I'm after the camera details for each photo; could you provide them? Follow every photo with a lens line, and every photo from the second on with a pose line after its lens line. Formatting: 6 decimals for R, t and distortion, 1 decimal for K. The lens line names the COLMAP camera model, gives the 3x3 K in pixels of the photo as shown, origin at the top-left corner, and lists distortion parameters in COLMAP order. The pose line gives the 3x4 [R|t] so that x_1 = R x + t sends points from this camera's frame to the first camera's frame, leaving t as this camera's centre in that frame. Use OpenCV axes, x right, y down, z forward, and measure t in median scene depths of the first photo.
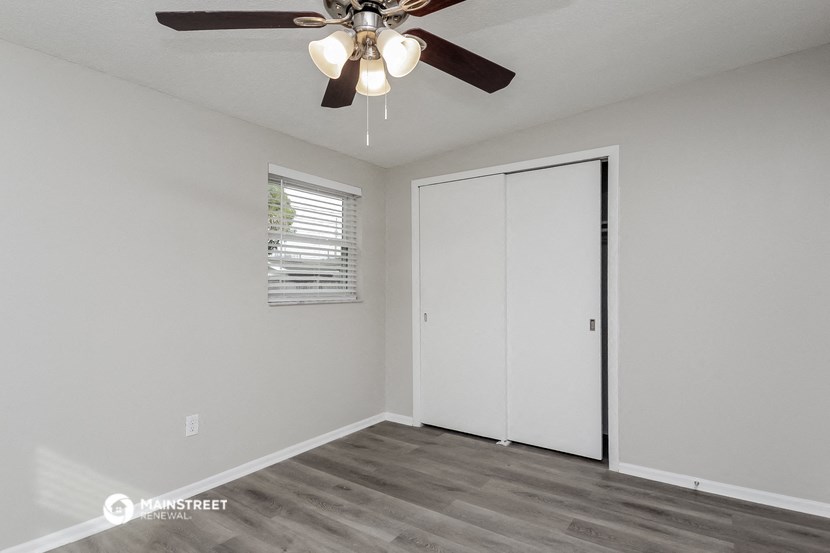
lens RADIAL K [[456.2, 0, 415.0], [0, 456.2, 276.5], [0, 0, 1]] dist [-0.001104, -0.000618]
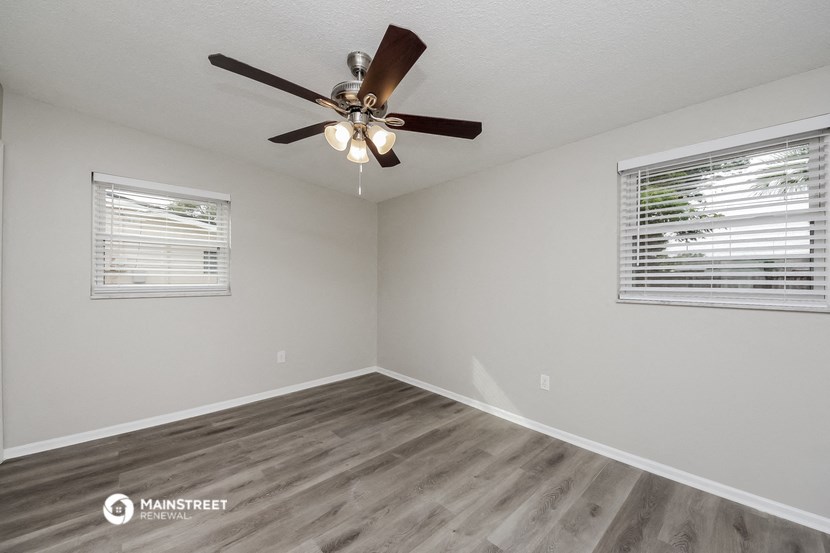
lens RADIAL K [[332.9, 0, 415.0], [0, 332.9, 276.5], [0, 0, 1]] dist [-0.000775, -0.000182]
pose [[-0.218962, -0.006012, -0.975715, 0.536816], [0.016326, 0.999818, -0.009824, 0.007035], [0.975597, -0.018080, -0.218824, 0.781142]]
